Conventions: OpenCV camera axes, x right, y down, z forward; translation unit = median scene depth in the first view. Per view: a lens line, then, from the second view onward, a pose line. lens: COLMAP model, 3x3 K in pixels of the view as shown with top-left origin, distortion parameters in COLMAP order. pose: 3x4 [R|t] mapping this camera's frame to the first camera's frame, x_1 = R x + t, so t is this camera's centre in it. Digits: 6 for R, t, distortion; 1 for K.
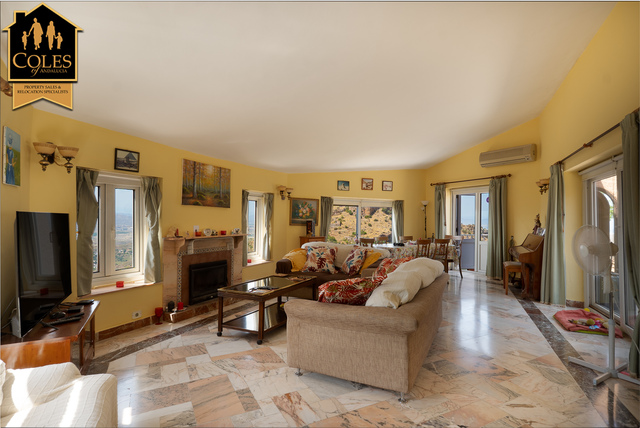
lens RADIAL K [[348.9, 0, 320.9], [0, 348.9, 215.2], [0, 0, 1]] dist [-0.001154, -0.000050]
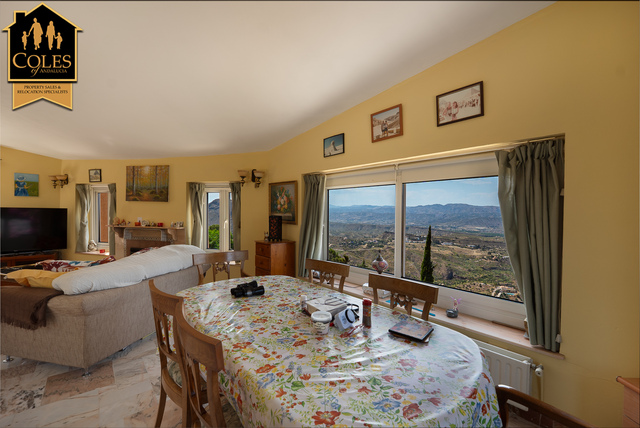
lens RADIAL K [[276.6, 0, 320.5], [0, 276.6, 210.1], [0, 0, 1]] dist [0.001188, 0.000038]
pose [[0.147394, -0.004652, -0.989067, 0.637506], [0.002129, 0.999988, -0.004386, 0.009147], [0.989076, -0.001460, 0.147402, 1.338430]]
